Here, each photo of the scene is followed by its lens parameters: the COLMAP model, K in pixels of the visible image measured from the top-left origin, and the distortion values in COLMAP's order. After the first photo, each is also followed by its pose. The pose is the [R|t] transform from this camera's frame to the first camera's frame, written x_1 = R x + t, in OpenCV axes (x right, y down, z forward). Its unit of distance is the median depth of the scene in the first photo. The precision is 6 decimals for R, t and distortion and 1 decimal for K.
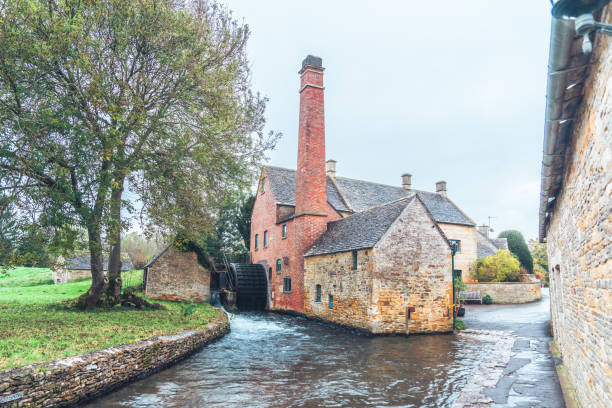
lens RADIAL K [[463.4, 0, 307.0], [0, 463.4, 225.9], [0, 0, 1]] dist [-0.025698, 0.006005]
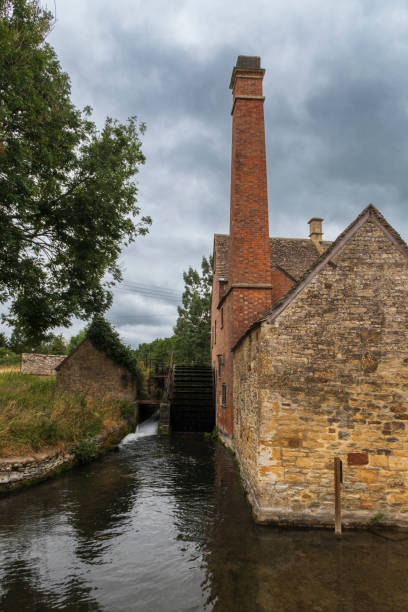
lens RADIAL K [[429.1, 0, 205.5], [0, 429.1, 327.1], [0, 0, 1]] dist [-0.025695, 0.002401]
pose [[0.911844, -0.045884, -0.407965, 0.249146], [0.037489, 0.998889, -0.028553, 0.056452], [0.408822, 0.010742, 0.912551, 0.528180]]
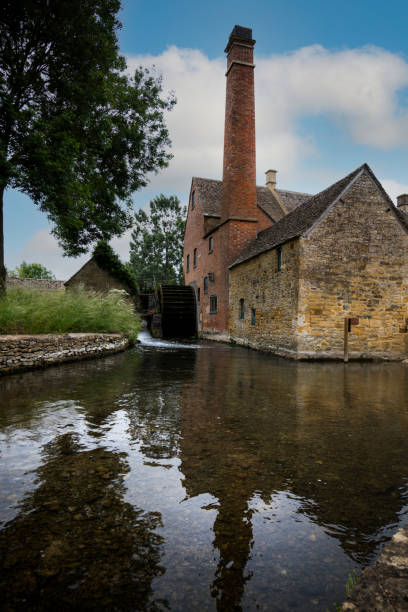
lens RADIAL K [[402.3, 0, 203.9], [0, 402.3, 321.0], [0, 0, 1]] dist [0.001447, -0.006725]
pose [[0.984159, 0.000981, -0.177288, 0.097319], [0.016572, 0.995097, 0.097502, 0.106713], [0.176514, -0.098896, 0.979317, 0.304693]]
